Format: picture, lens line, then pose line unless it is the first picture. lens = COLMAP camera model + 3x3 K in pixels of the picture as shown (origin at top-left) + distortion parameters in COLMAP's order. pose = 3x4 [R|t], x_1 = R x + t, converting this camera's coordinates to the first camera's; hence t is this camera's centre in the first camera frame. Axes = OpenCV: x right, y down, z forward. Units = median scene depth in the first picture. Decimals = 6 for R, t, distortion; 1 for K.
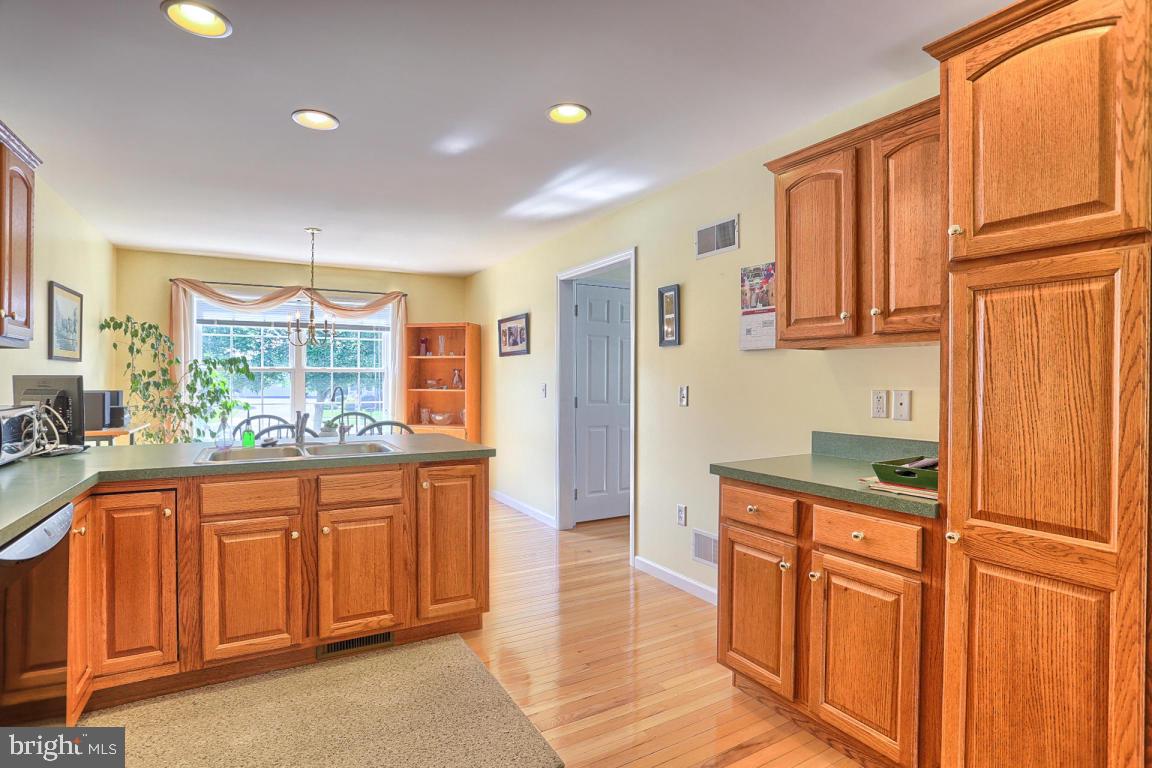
lens RADIAL K [[568.9, 0, 590.2], [0, 568.9, 383.7], [0, 0, 1]] dist [-0.069055, 0.025247]
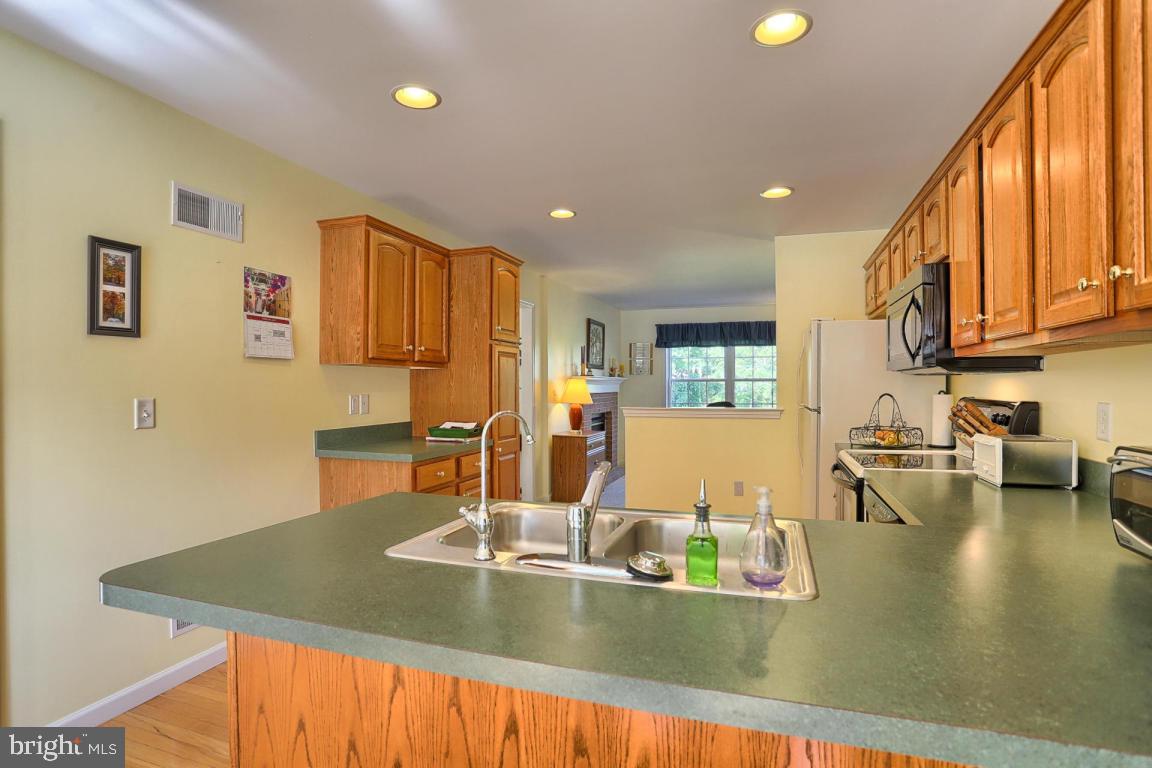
lens RADIAL K [[568.9, 0, 590.2], [0, 568.9, 383.7], [0, 0, 1]] dist [-0.069055, 0.025247]
pose [[-0.657802, 0.001635, 0.753189, -0.786037], [0.007170, 0.999966, 0.004091, -0.015366], [-0.753157, 0.008091, -0.657791, 1.194111]]
